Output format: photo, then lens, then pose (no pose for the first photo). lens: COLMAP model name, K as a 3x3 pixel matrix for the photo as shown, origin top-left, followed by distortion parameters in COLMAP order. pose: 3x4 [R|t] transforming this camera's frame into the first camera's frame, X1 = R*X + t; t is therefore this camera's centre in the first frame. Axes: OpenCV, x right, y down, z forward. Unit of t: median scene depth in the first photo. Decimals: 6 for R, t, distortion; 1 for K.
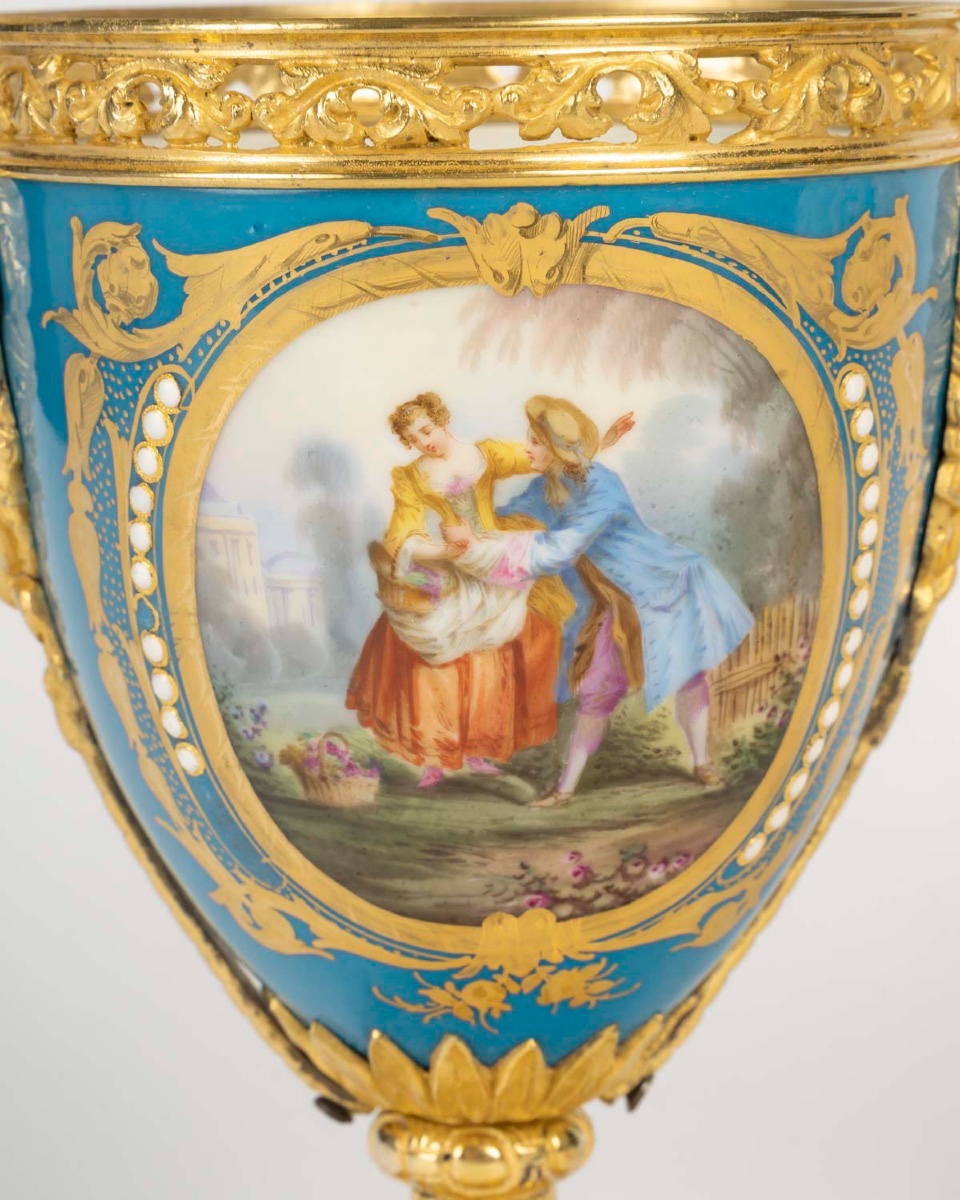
lens RADIAL K [[3548.6, 0, 480.0], [0, 3548.6, 600.0], [0, 0, 1]] dist [0.086408, 0.059093]
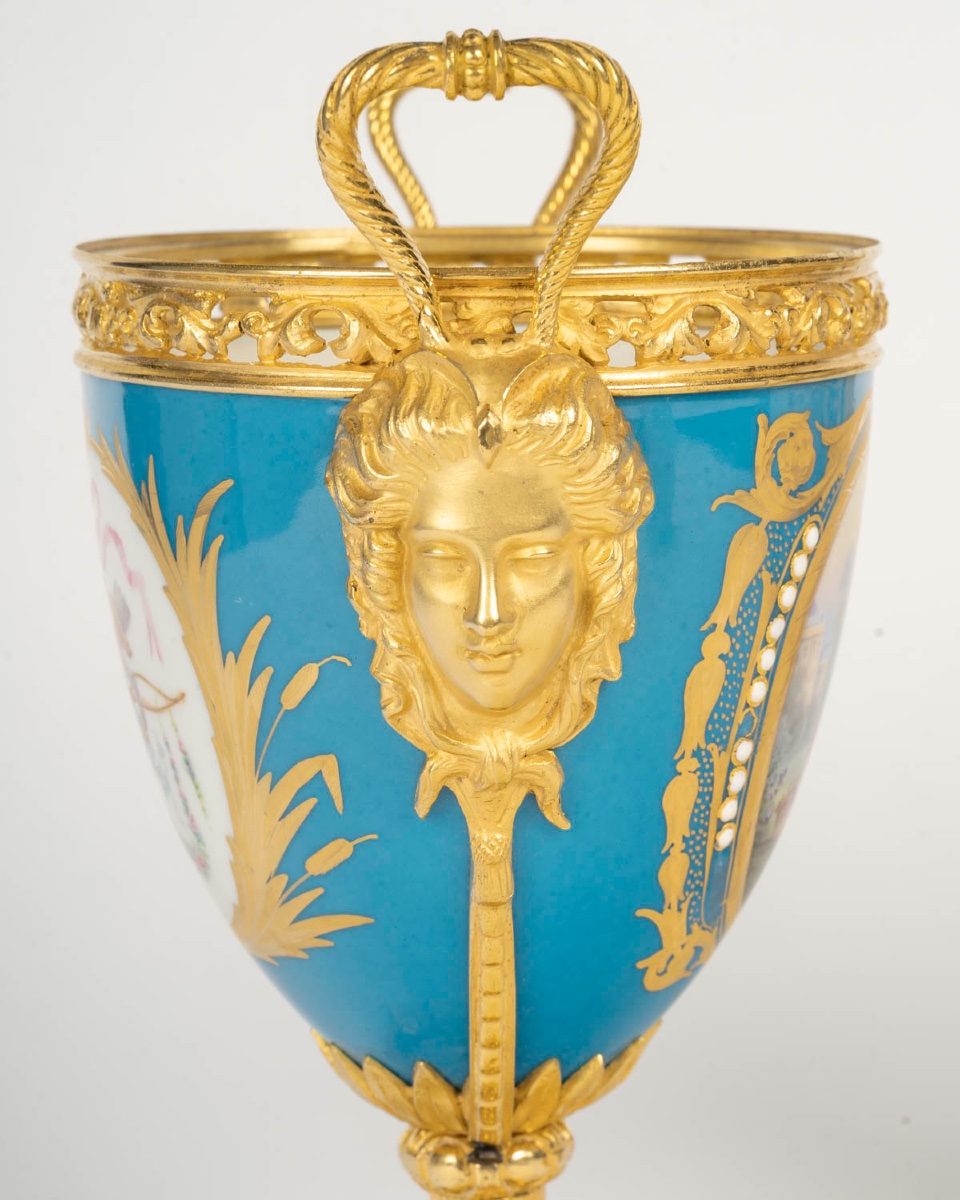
lens RADIAL K [[3548.6, 0, 480.0], [0, 3548.6, 600.0], [0, 0, 1]] dist [0.086408, 0.059093]
pose [[-0.013279, -0.146465, 0.989127, -1.361151], [0.169651, 0.974542, 0.146583, -0.244536], [-0.985415, 0.169752, 0.011907, 1.096312]]
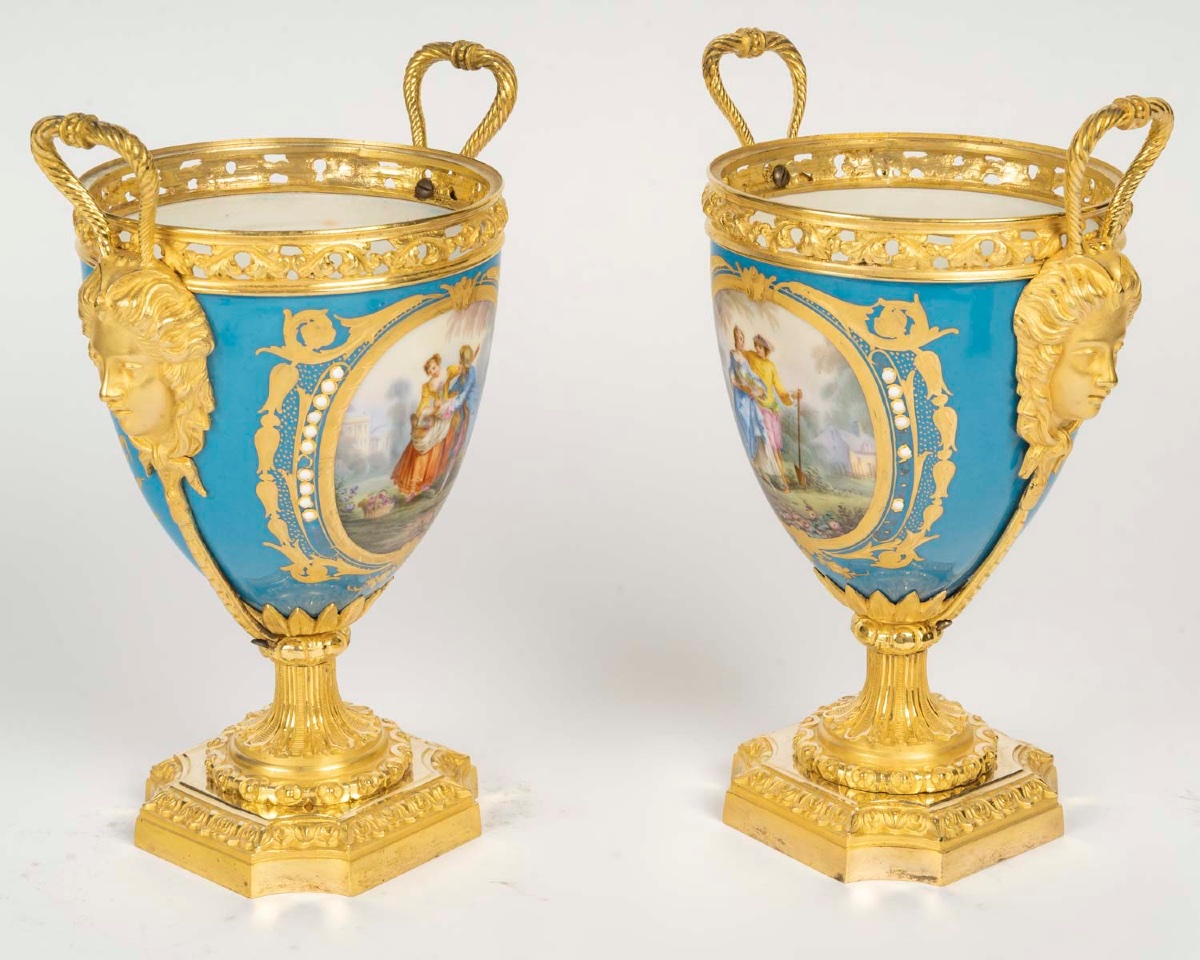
lens RADIAL K [[2476.8, 0, 600.0], [0, 2476.8, 480.0], [0, 0, 1]] dist [-0.251224, -0.099028]
pose [[0.595332, -0.248192, 0.764186, -1.289740], [0.113073, 0.967510, 0.226139, -0.348938], [-0.795483, -0.048219, 0.604054, -0.178094]]
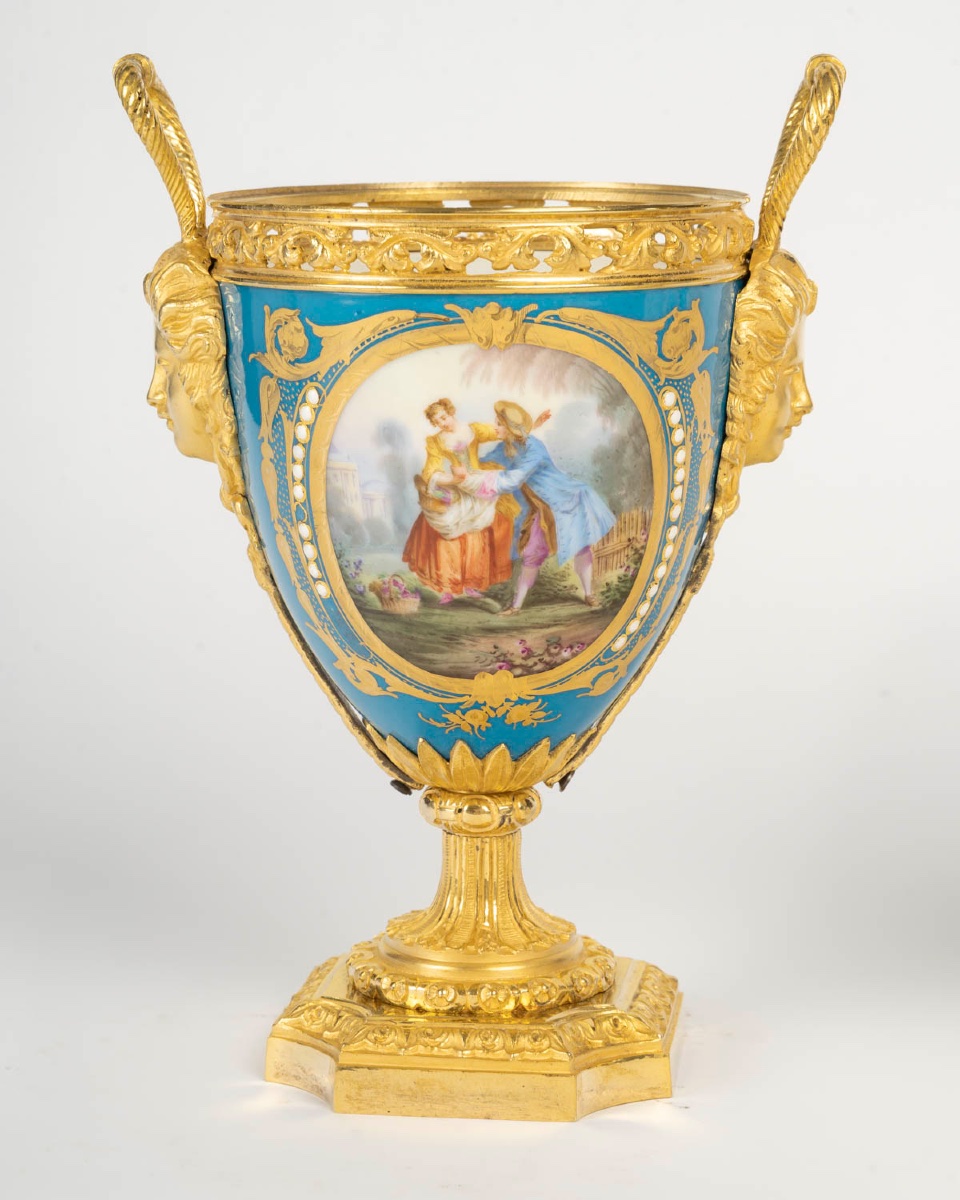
lens RADIAL K [[2828.4, 0, 524.3], [0, 2828.4, 603.0], [0, 0, 1]] dist [0.032793, 0.054658]
pose [[0.999522, 0.014669, -0.027198, 0.070462], [-0.014389, 0.999842, 0.010446, 0.035905], [0.027347, -0.010050, 0.999575, -0.535221]]
